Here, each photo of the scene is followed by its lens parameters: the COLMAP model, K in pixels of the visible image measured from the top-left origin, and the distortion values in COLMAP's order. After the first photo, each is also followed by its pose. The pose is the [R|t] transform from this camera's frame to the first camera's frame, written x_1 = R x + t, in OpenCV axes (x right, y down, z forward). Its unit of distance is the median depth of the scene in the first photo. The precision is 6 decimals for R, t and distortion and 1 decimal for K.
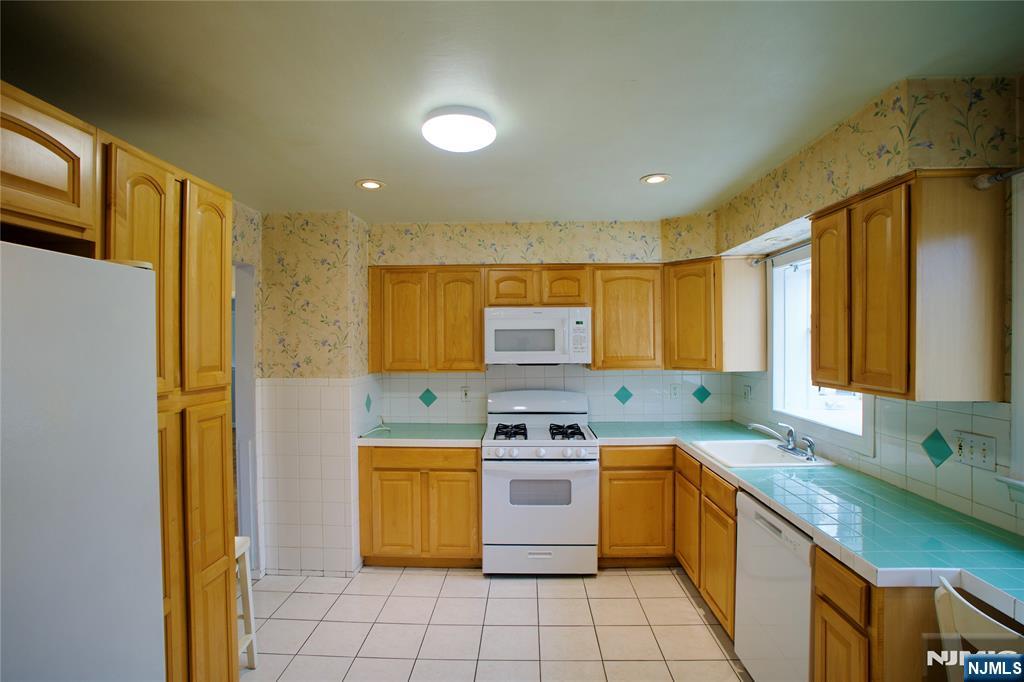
lens RADIAL K [[496.0, 0, 510.6], [0, 496.0, 339.2], [0, 0, 1]] dist [-0.075305, 0.029170]
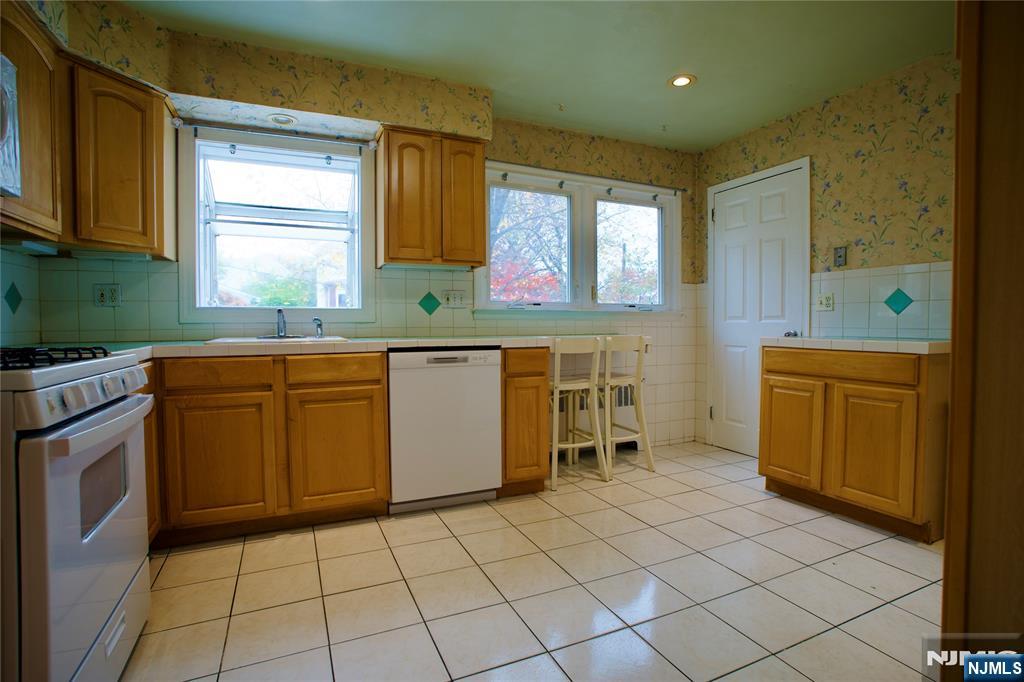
lens RADIAL K [[496.0, 0, 510.6], [0, 496.0, 339.2], [0, 0, 1]] dist [-0.075305, 0.029170]
pose [[-0.442584, -0.020869, 0.896484, -0.438807], [0.005490, 0.999647, 0.025981, 0.177463], [-0.896710, 0.016421, -0.442313, 0.862906]]
